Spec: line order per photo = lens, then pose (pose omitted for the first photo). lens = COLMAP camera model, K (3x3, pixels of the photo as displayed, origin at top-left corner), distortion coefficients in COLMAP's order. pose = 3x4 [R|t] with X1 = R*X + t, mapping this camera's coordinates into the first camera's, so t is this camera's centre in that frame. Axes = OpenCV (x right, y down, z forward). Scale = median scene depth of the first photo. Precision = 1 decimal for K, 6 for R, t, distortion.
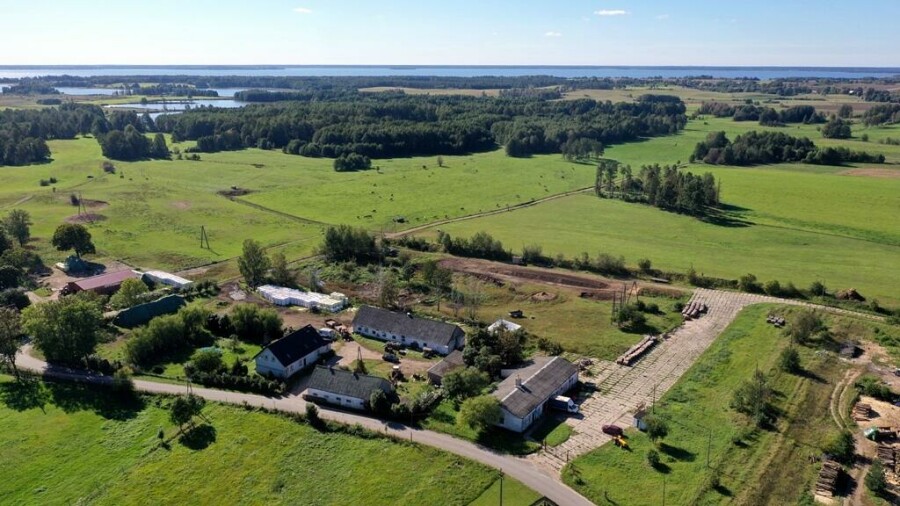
lens RADIAL K [[707.8, 0, 450.1], [0, 707.8, 252.8], [0, 0, 1]] dist [-0.005767, 0.009807]
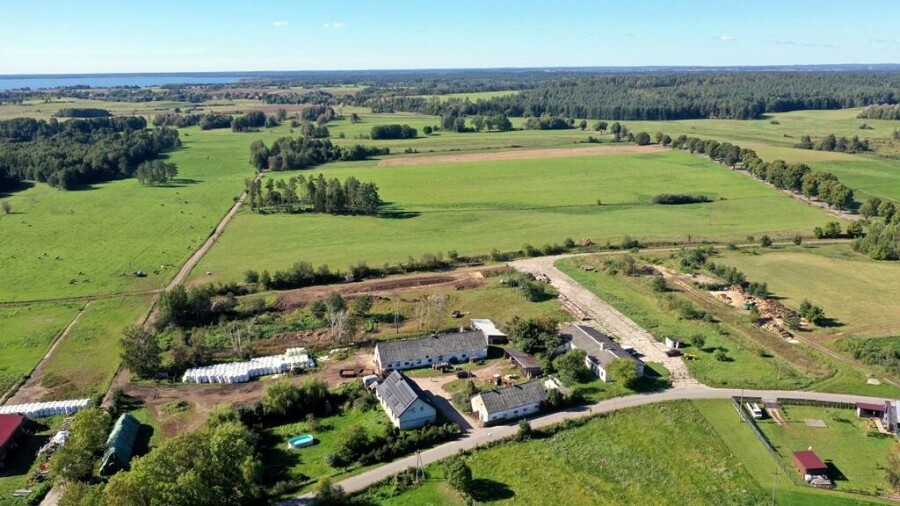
lens RADIAL K [[707.8, 0, 450.8], [0, 707.8, 250.9], [0, 0, 1]] dist [-0.005767, 0.009807]
pose [[0.656382, -0.200008, 0.727434, -0.657216], [0.207803, 0.974850, 0.080530, -0.096376], [-0.725245, 0.098304, 0.681436, 0.214330]]
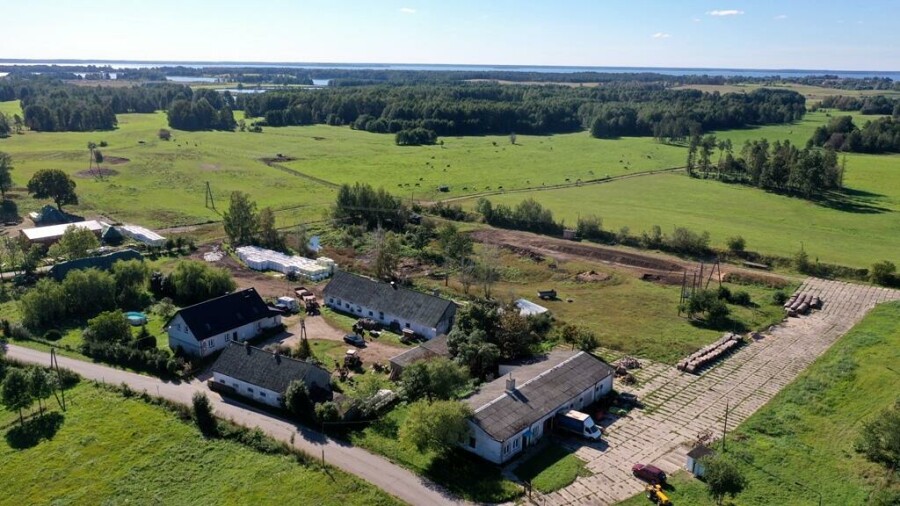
lens RADIAL K [[707.8, 0, 449.4], [0, 707.8, 254.4], [0, 0, 1]] dist [-0.005767, 0.009807]
pose [[0.989561, 0.047548, -0.136041, 0.083659], [-0.047408, 0.998866, 0.004267, 0.042539], [0.136090, 0.002227, 0.990694, 0.234257]]
